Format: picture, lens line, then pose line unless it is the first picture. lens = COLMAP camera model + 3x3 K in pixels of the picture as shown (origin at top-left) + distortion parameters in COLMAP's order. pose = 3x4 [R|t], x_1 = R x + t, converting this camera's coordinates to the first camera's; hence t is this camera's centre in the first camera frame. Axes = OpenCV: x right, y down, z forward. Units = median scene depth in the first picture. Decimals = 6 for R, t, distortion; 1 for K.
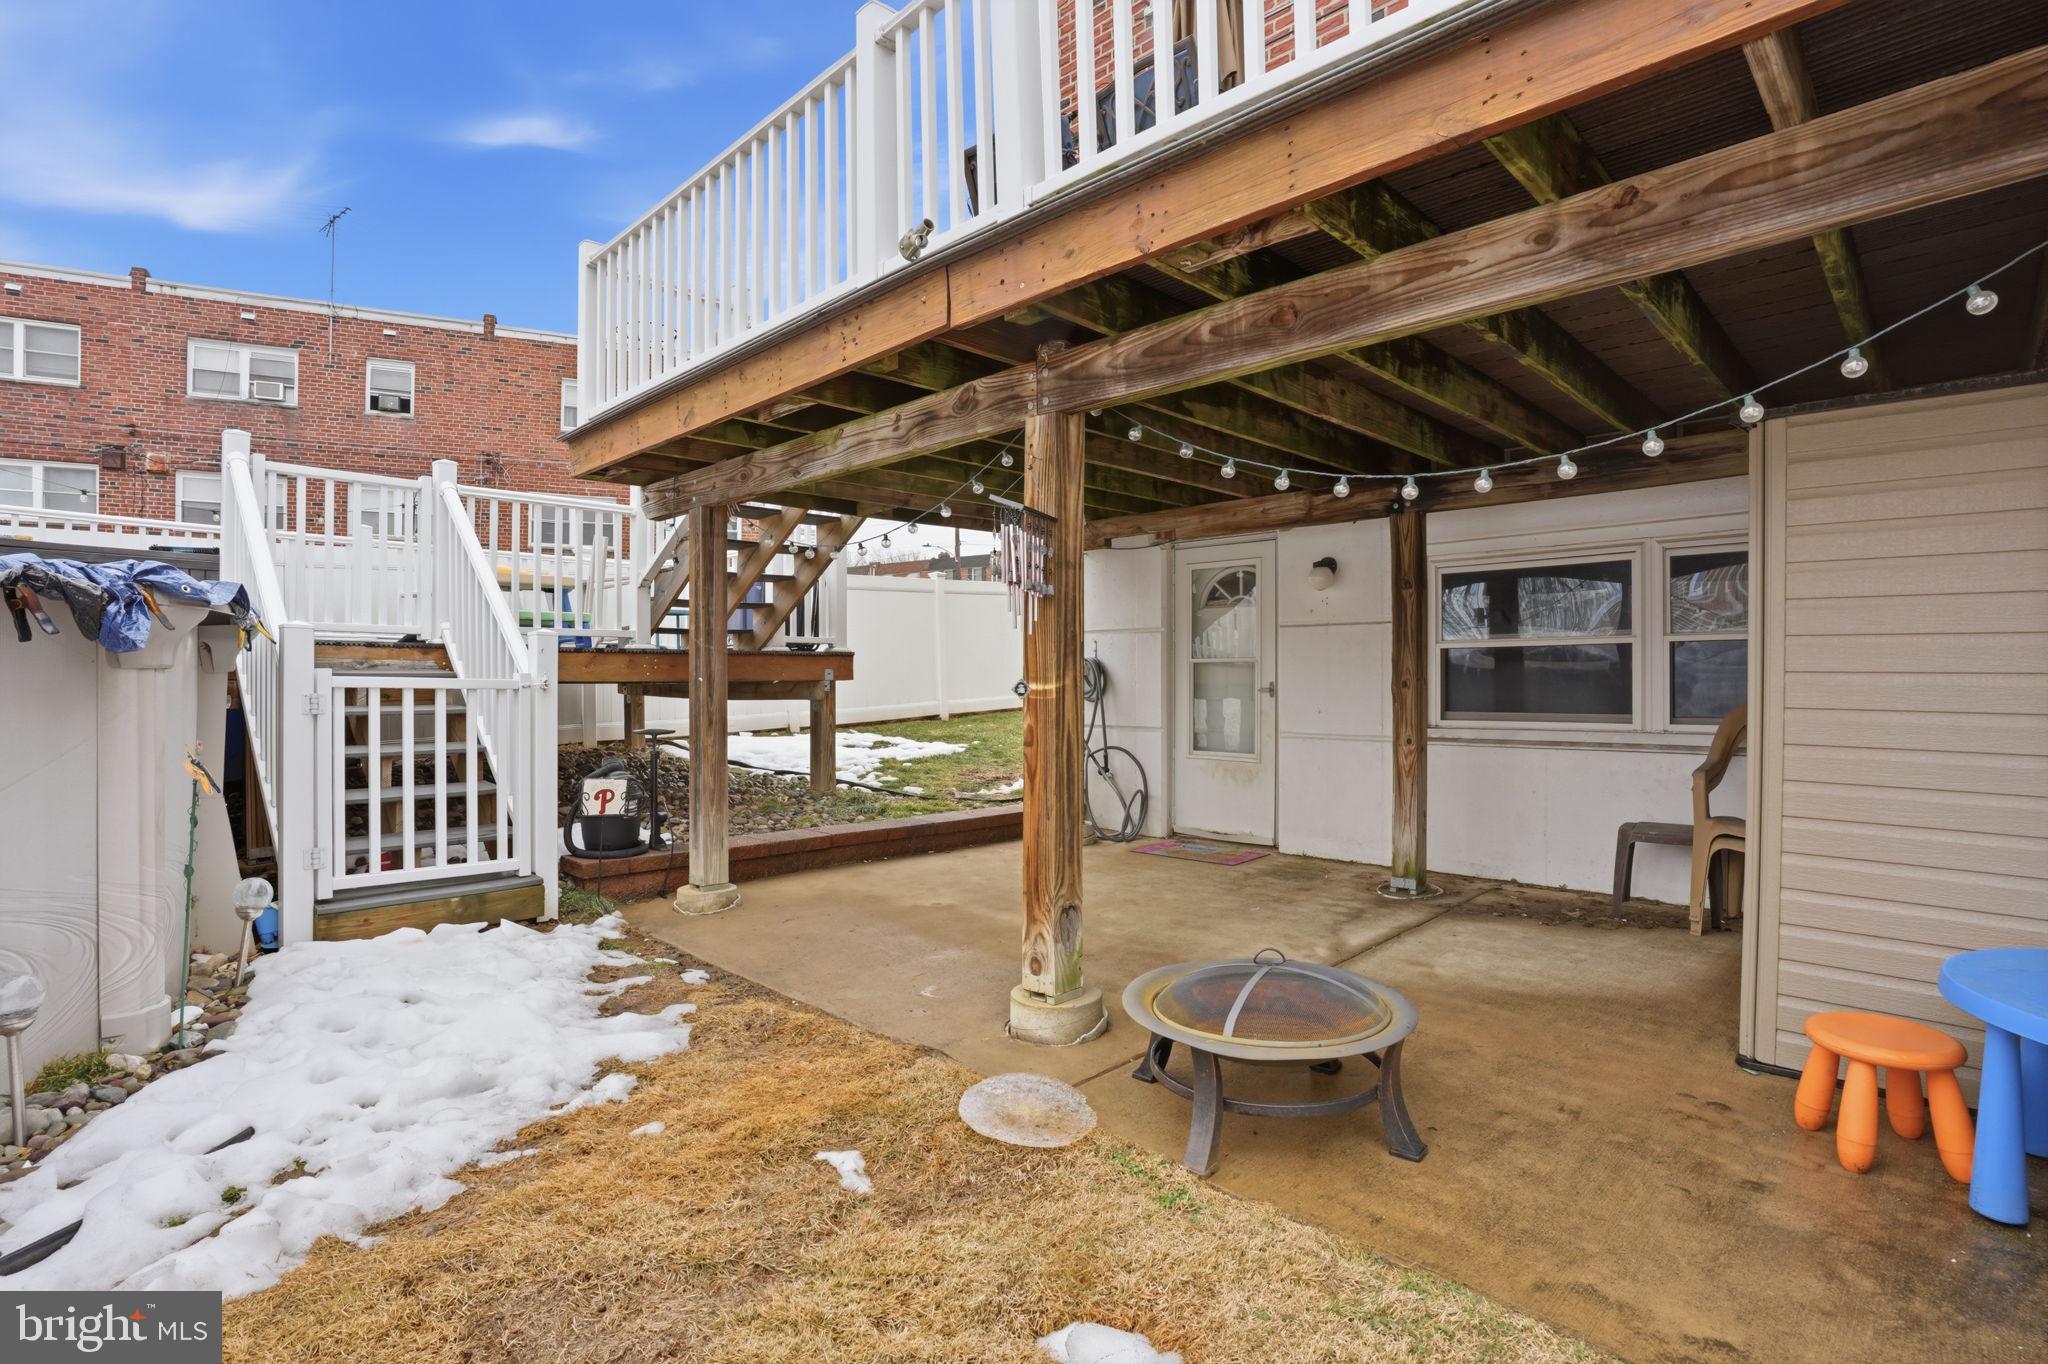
lens RADIAL K [[987.1, 0, 1023.9], [0, 987.1, 677.4], [0, 0, 1]] dist [-0.027878, 0.000317]
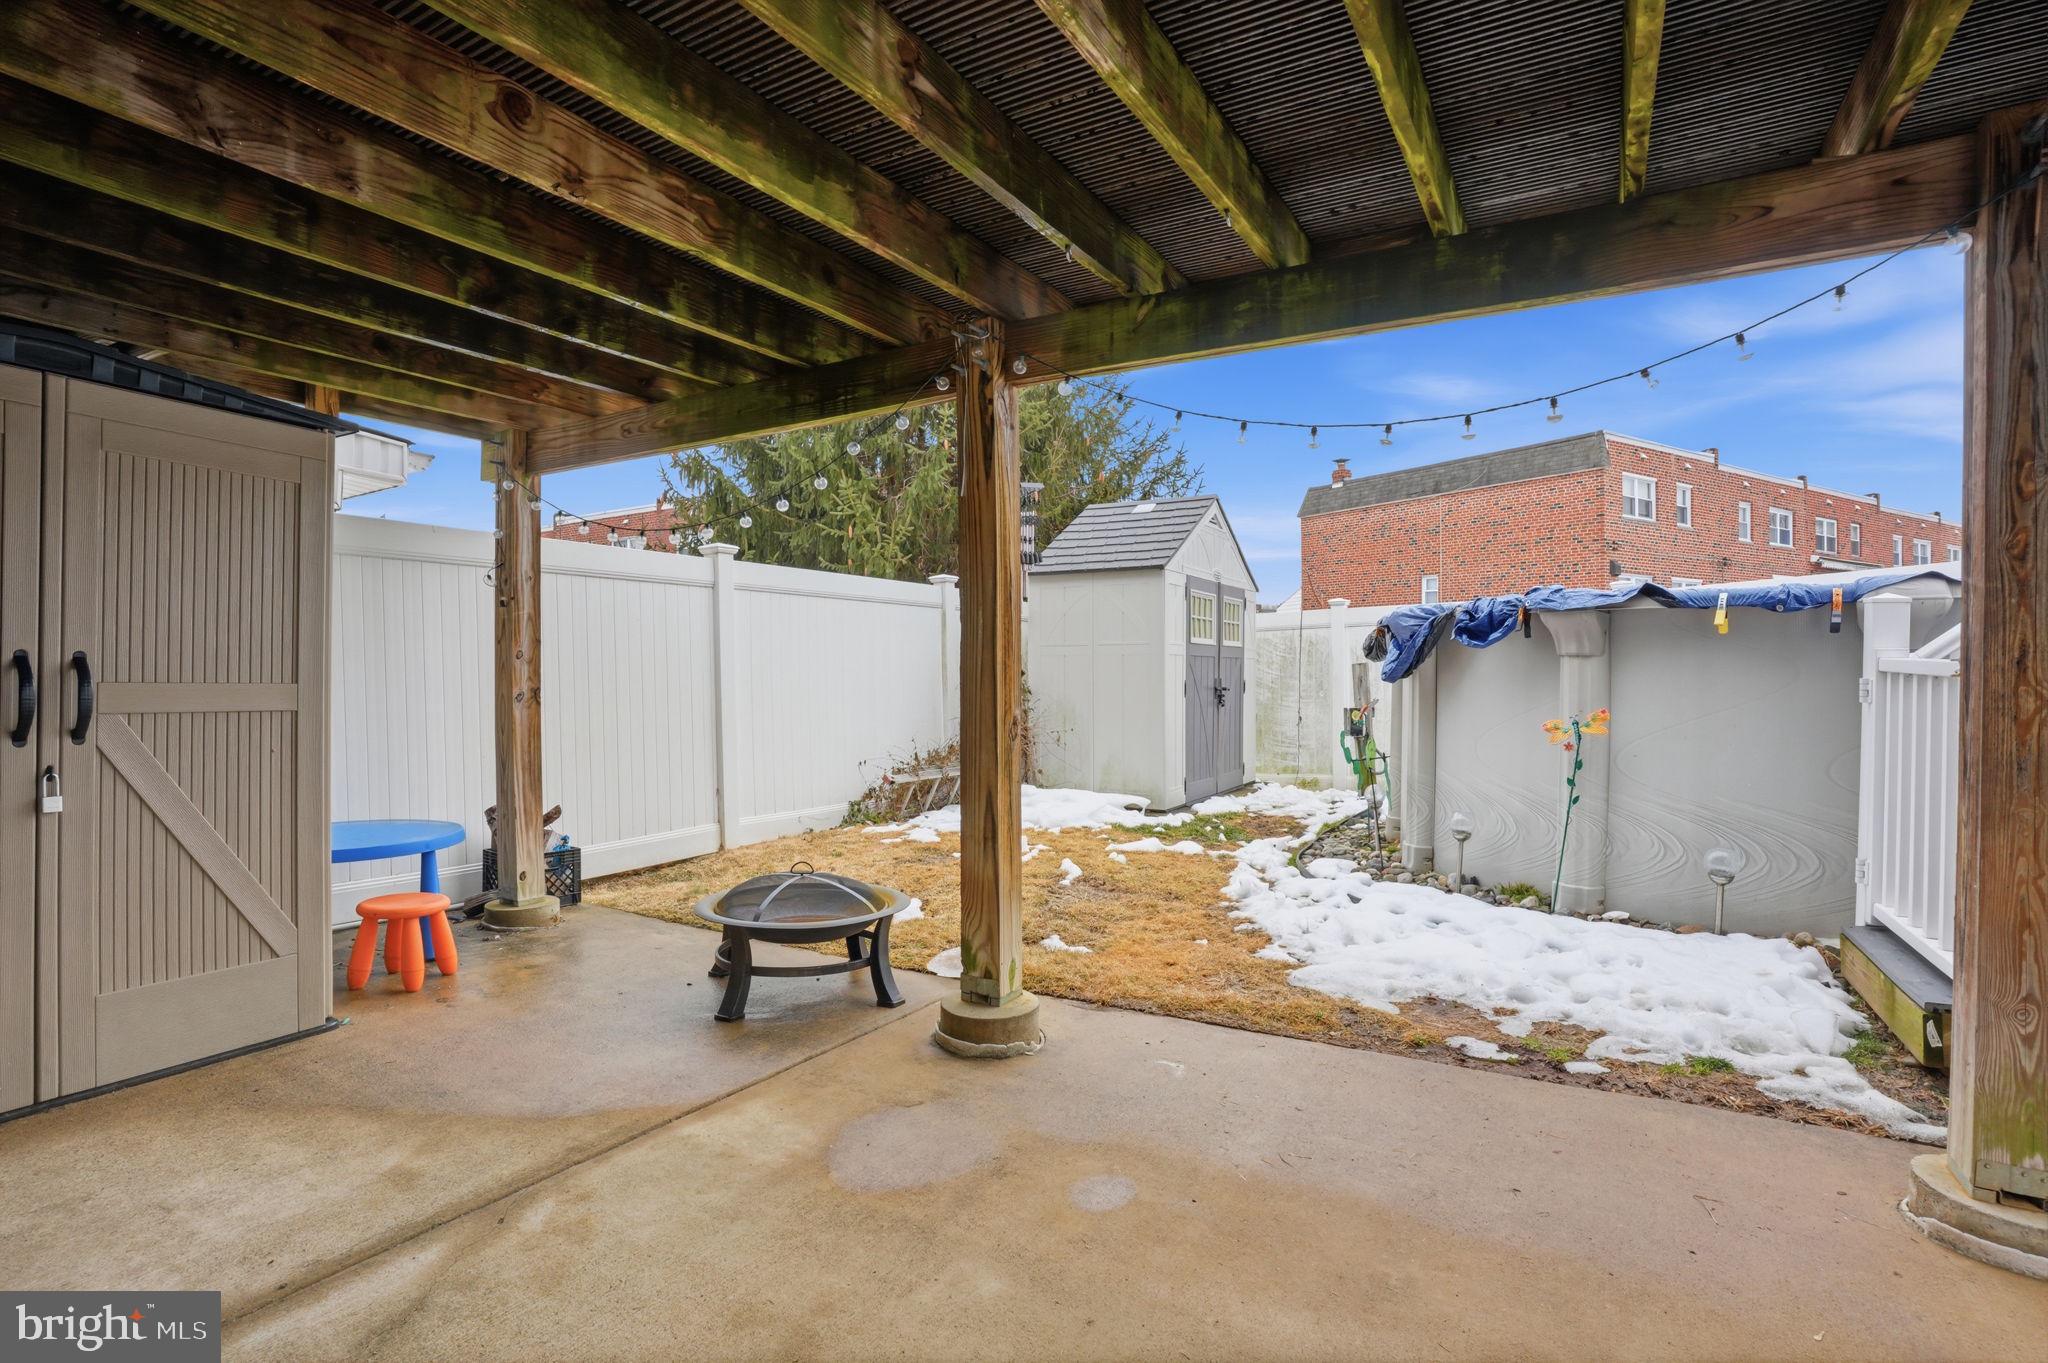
lens RADIAL K [[987.1, 0, 1026.2], [0, 987.1, 677.0], [0, 0, 1]] dist [-0.027878, 0.000317]
pose [[-0.966927, 0.003917, -0.255023, 0.202160], [0.002524, 0.999980, 0.005790, 0.007048], [0.255041, 0.004954, -0.966918, 1.635844]]
